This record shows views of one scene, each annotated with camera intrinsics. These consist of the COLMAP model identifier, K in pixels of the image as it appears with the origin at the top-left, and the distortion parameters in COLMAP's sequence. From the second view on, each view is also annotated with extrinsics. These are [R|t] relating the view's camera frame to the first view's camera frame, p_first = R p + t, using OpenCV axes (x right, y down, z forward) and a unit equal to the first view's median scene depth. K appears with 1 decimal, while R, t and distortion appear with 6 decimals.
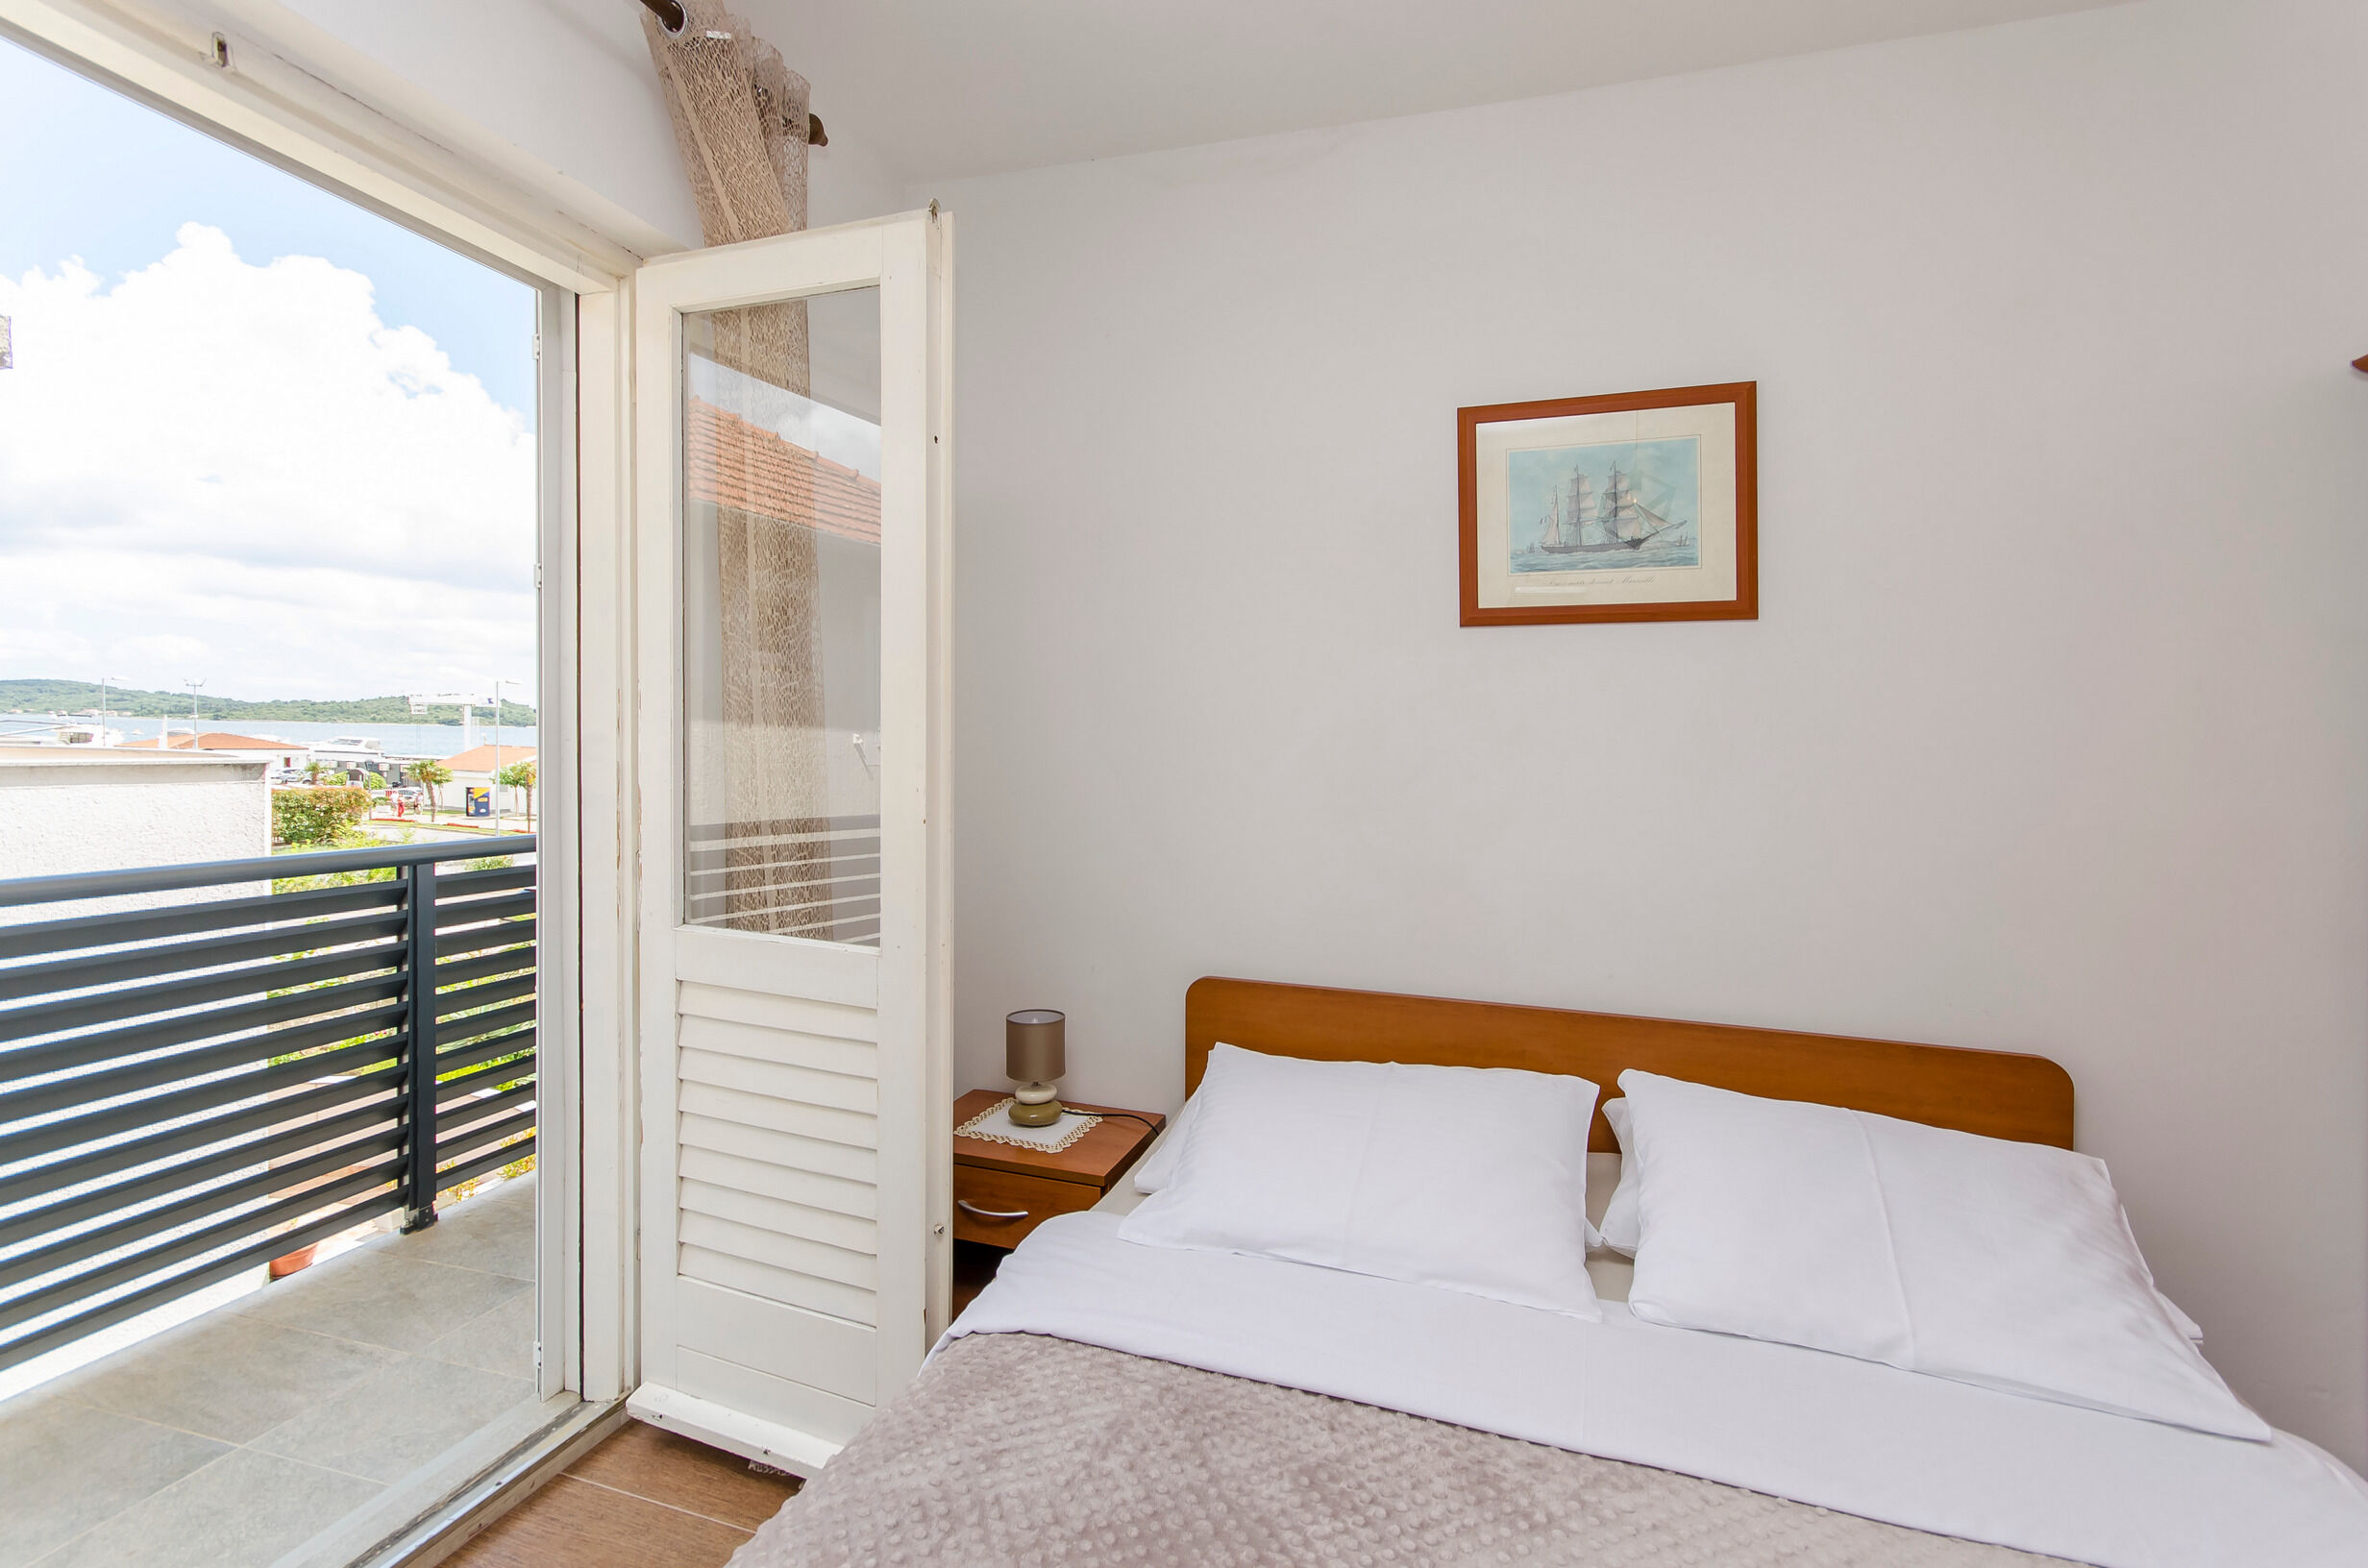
lens RADIAL K [[994.9, 0, 1185.6], [0, 994.9, 780.5], [0, 0, 1]] dist [0.001495, 0.000291]
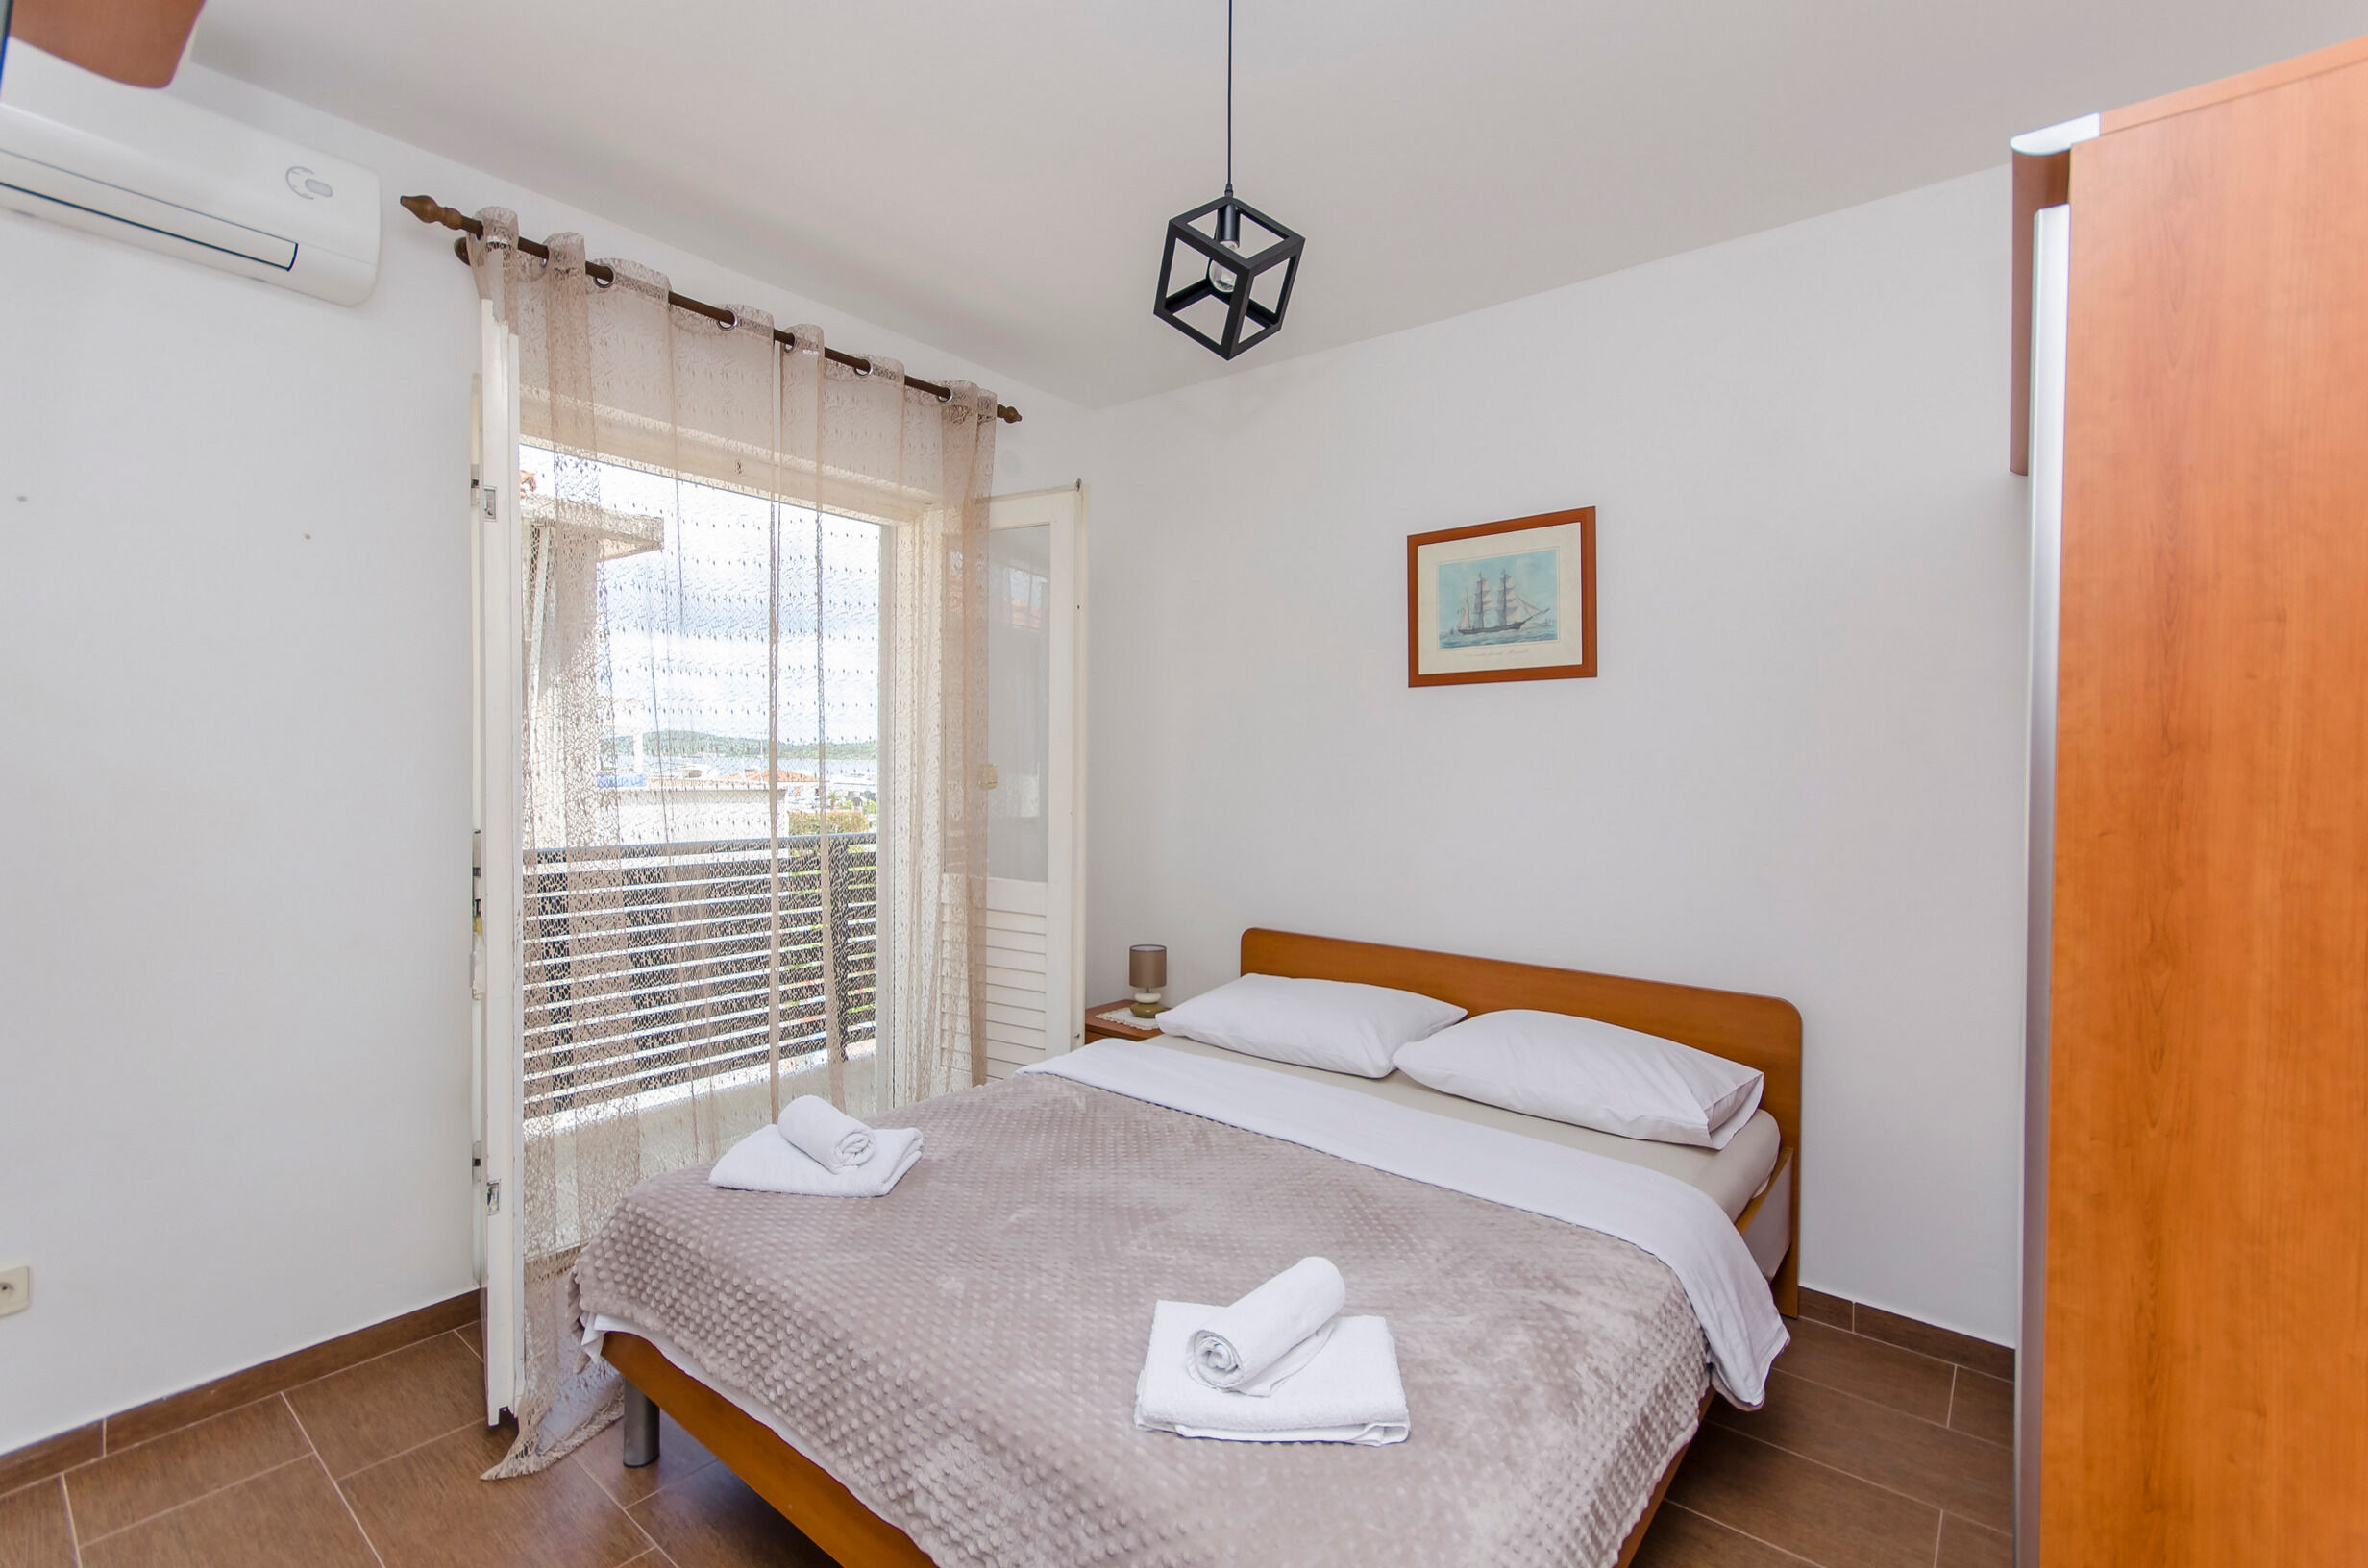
lens RADIAL K [[994.9, 0, 1185.6], [0, 994.9, 780.5], [0, 0, 1]] dist [0.001495, 0.000291]
pose [[0.929336, -0.005575, -0.369193, 0.524246], [-0.004991, 0.999605, -0.027658, 0.022542], [0.369202, 0.027546, 0.928941, -0.468723]]
